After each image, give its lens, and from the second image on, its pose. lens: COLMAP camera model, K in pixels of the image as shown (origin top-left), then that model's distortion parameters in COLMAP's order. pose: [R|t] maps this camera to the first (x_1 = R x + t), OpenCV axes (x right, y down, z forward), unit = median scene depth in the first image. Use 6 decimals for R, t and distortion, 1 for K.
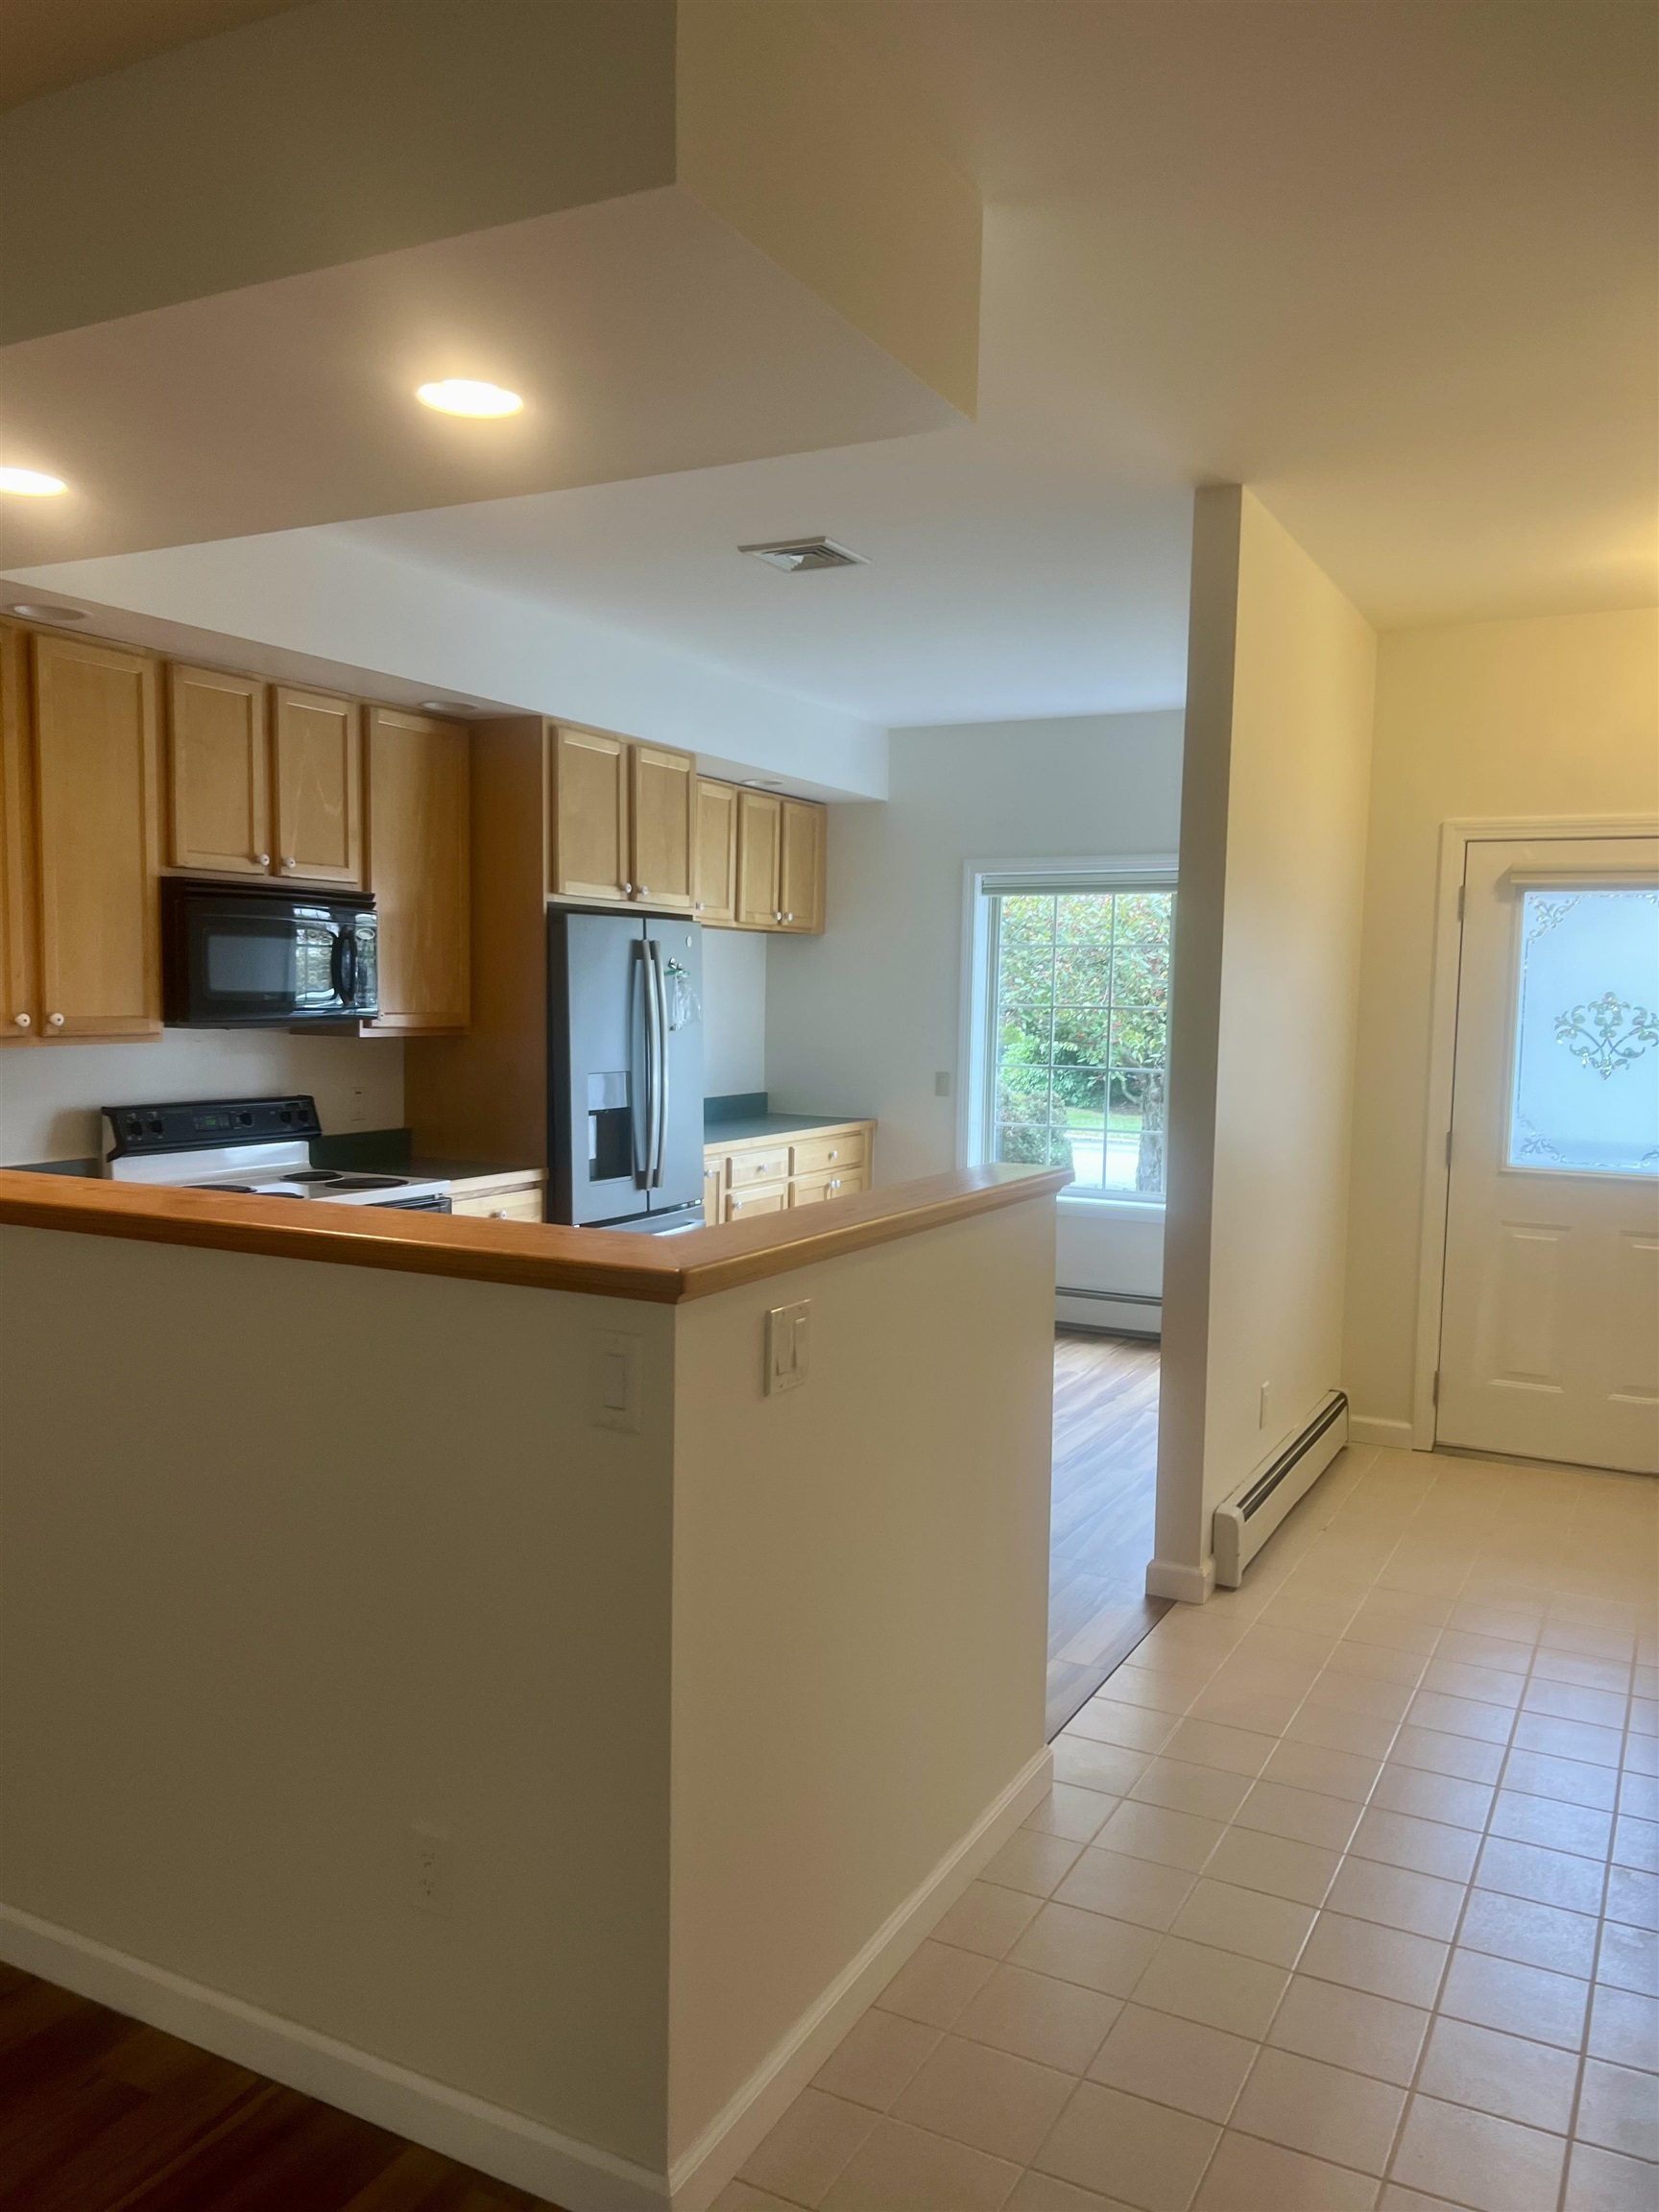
lens RADIAL K [[1663.2, 0, 830.1], [0, 1663.2, 1139.9], [0, 0, 1]] dist [0.050921, -0.061772]
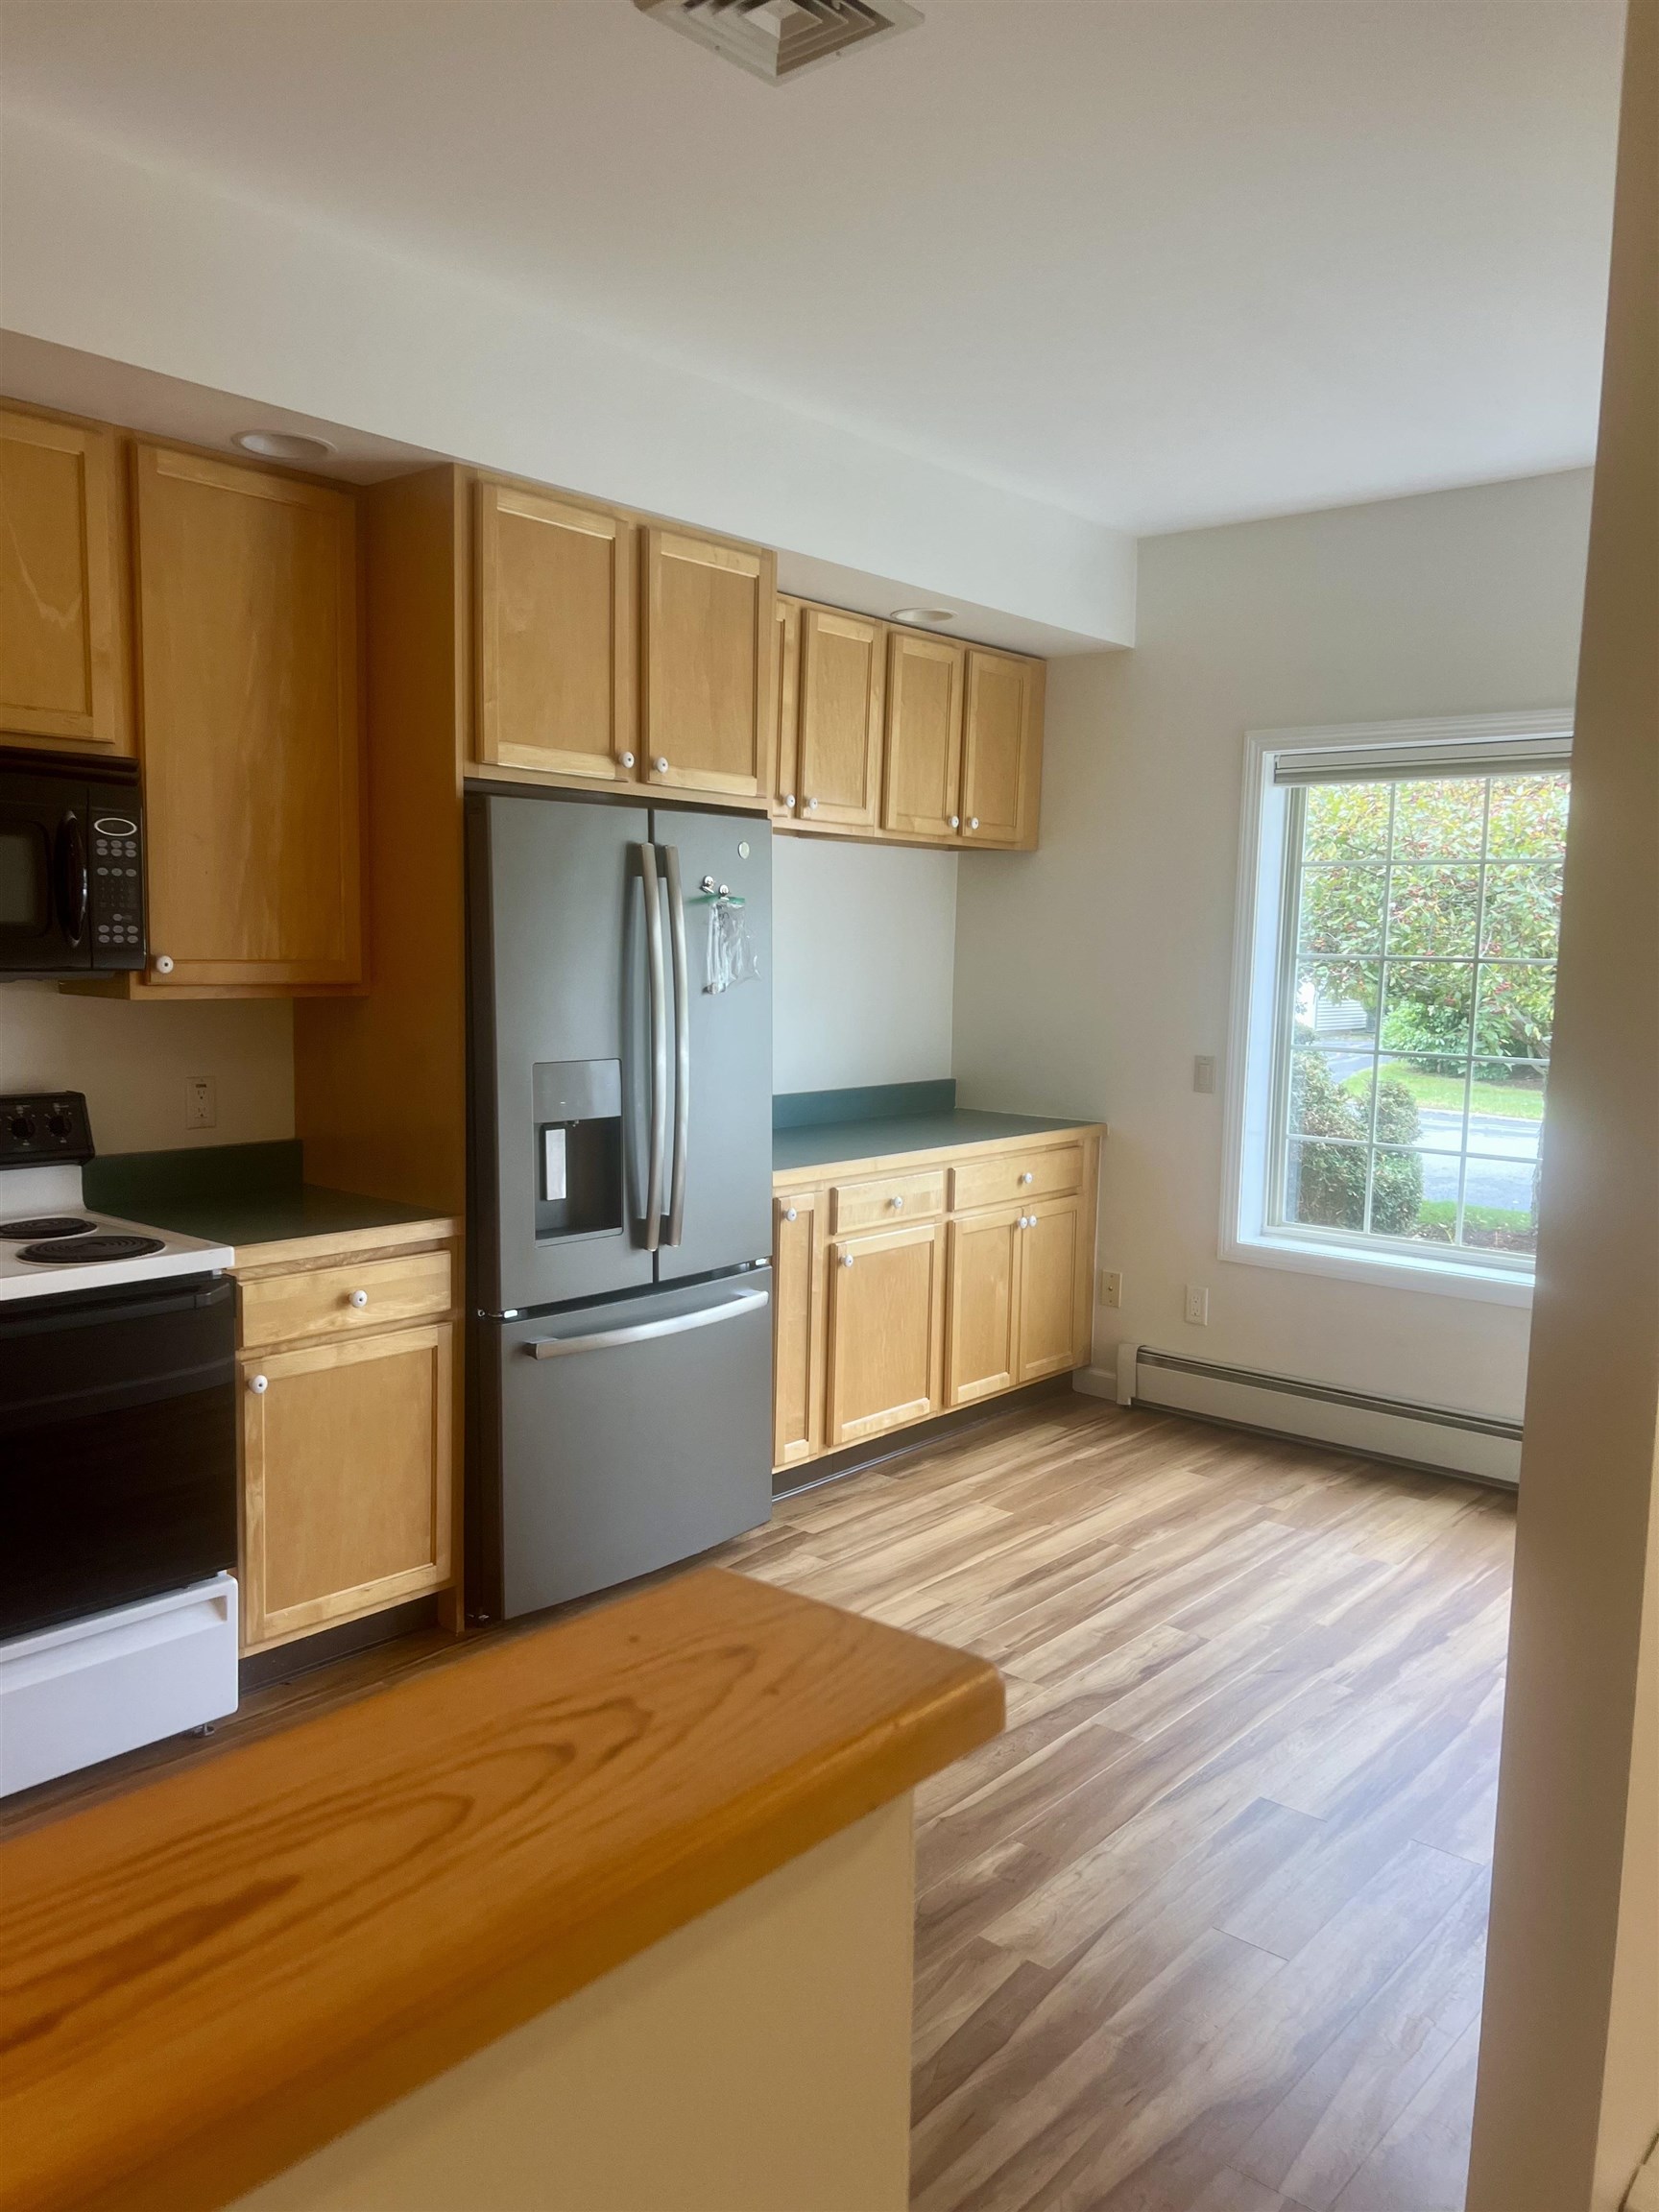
lens RADIAL K [[1663.2, 0, 809.3], [0, 1663.2, 1145.4], [0, 0, 1]] dist [0.050921, -0.061772]
pose [[0.972342, 0.031486, -0.231429, 0.094014], [-0.024480, 0.999153, 0.033083, -0.032115], [0.232275, -0.026502, 0.972289, 0.427487]]
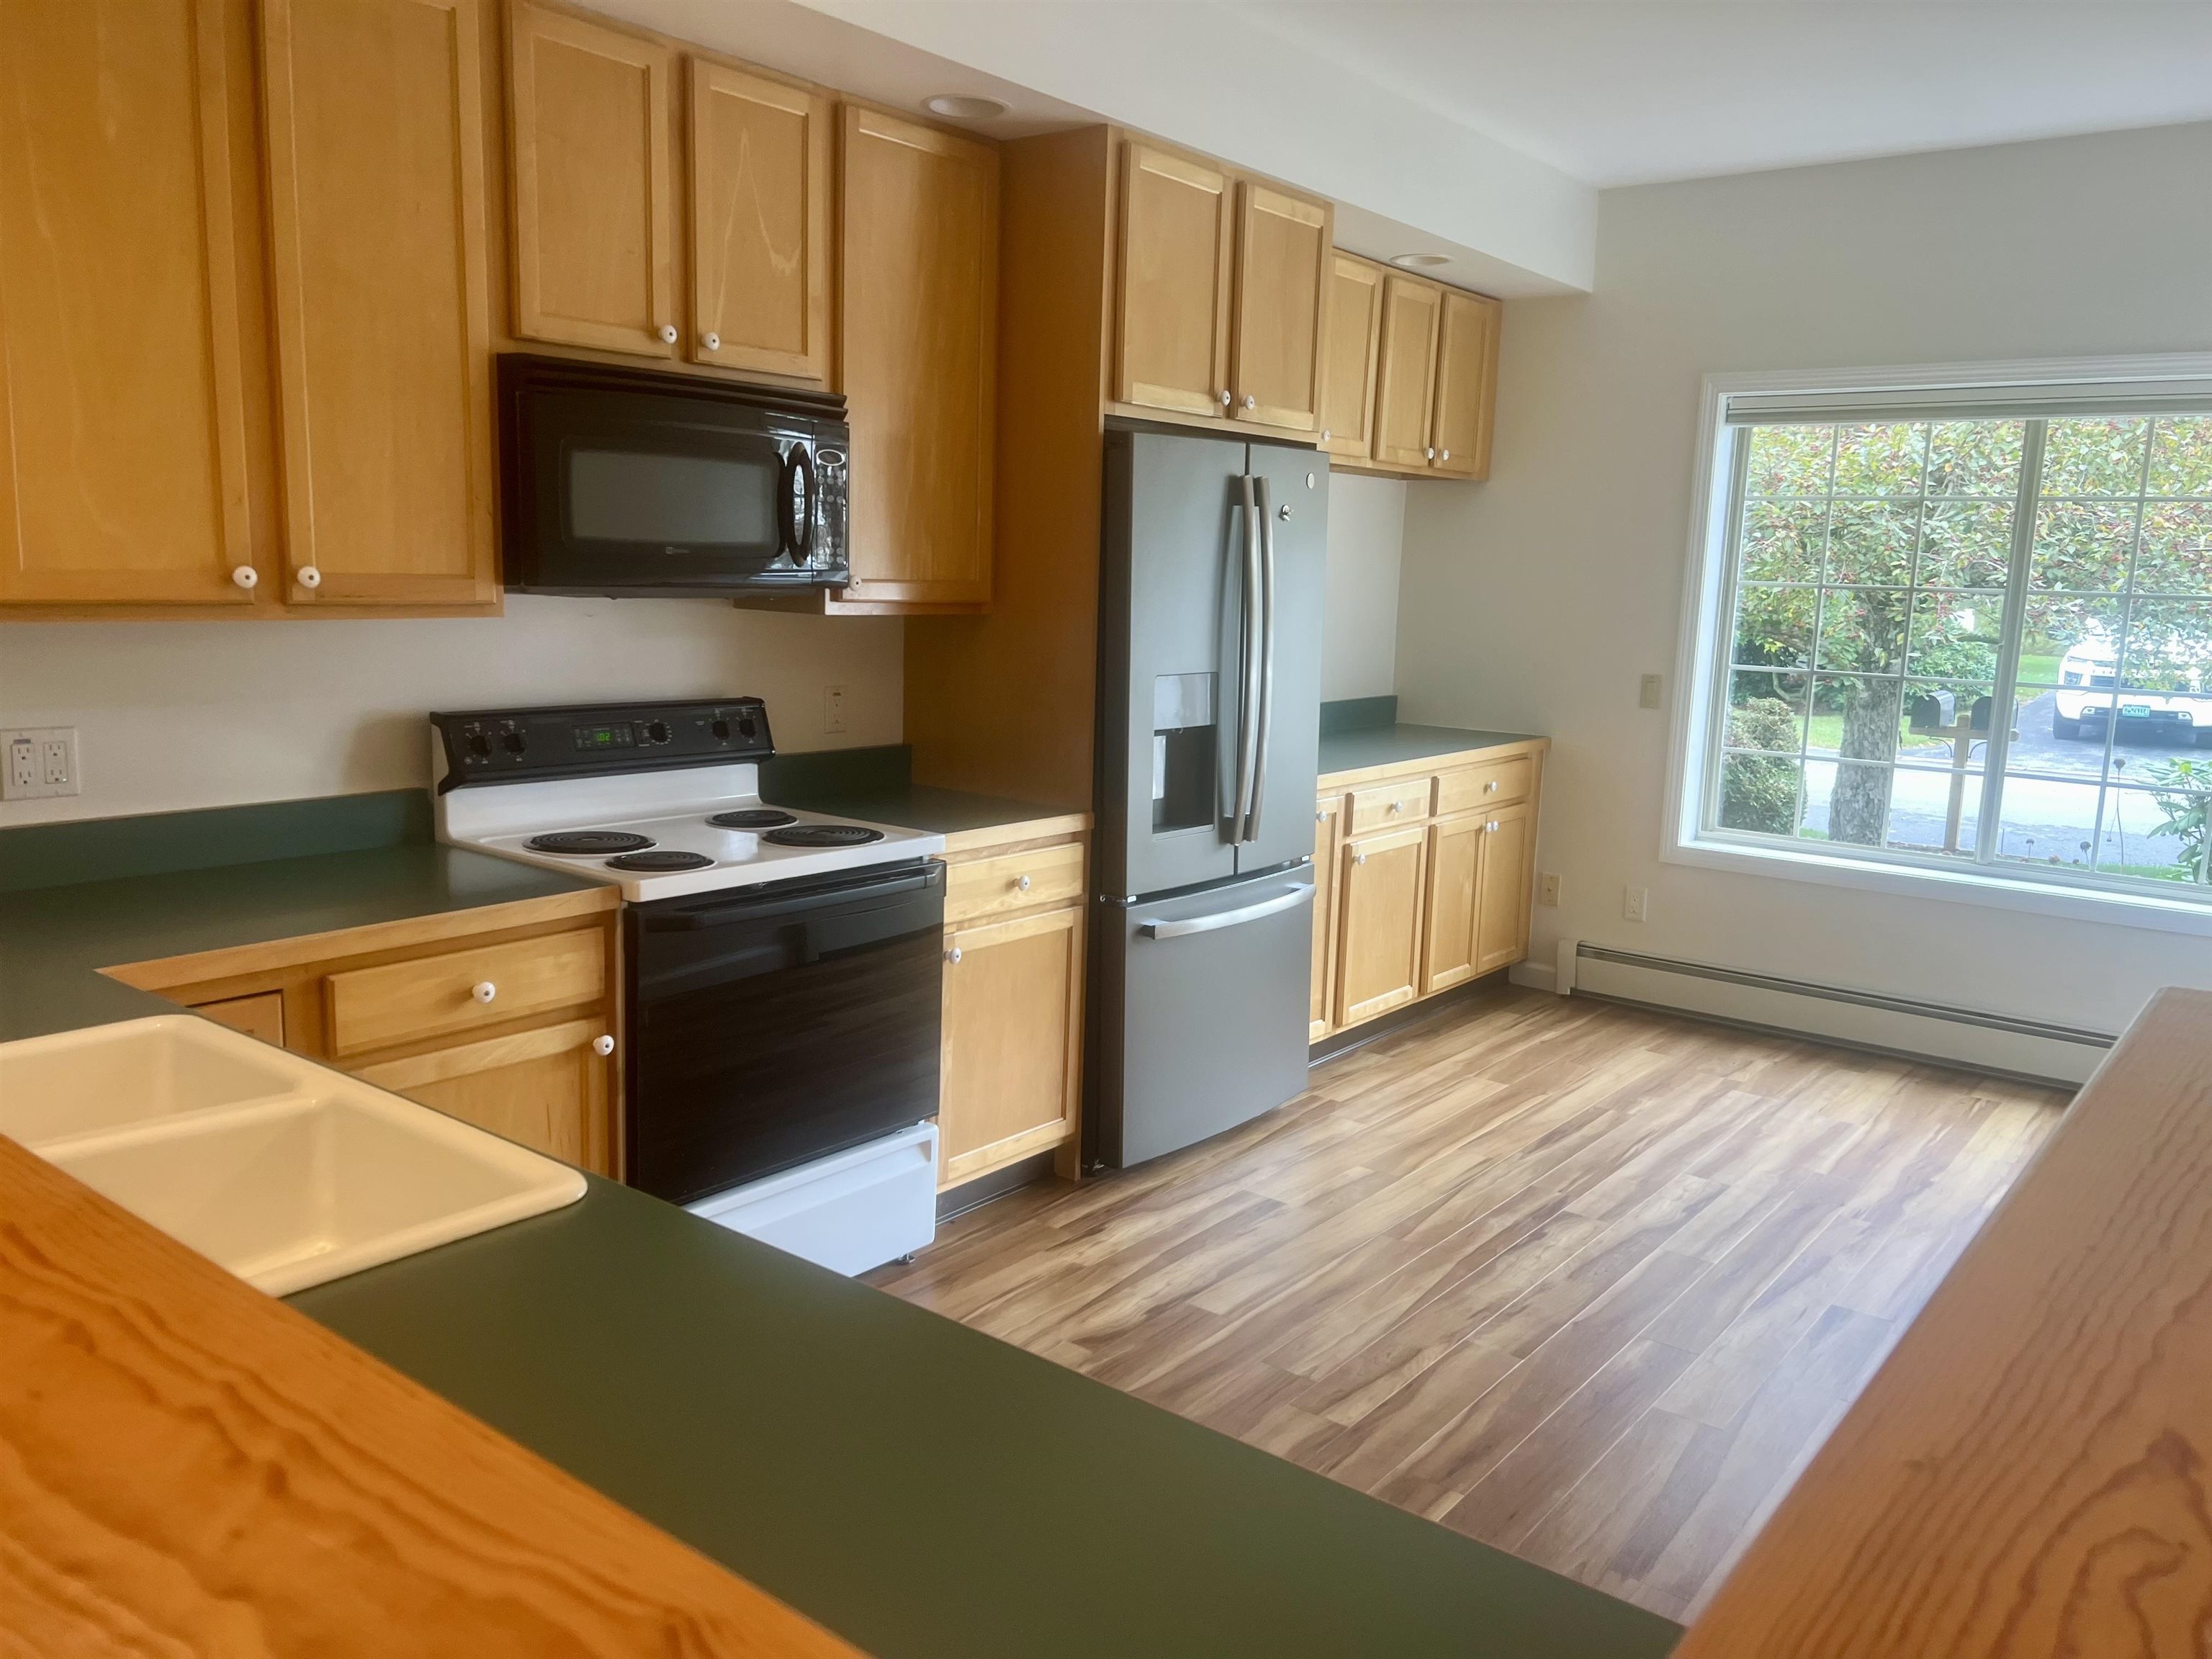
lens RADIAL K [[1663.2, 0, 1097.8], [0, 1663.2, 852.7], [0, 0, 1]] dist [0.050921, -0.061772]
pose [[0.981749, 0.045771, -0.184589, -0.040206], [-0.031014, 0.996145, 0.082056, -0.022270], [0.187633, -0.074834, 0.979384, 0.324052]]
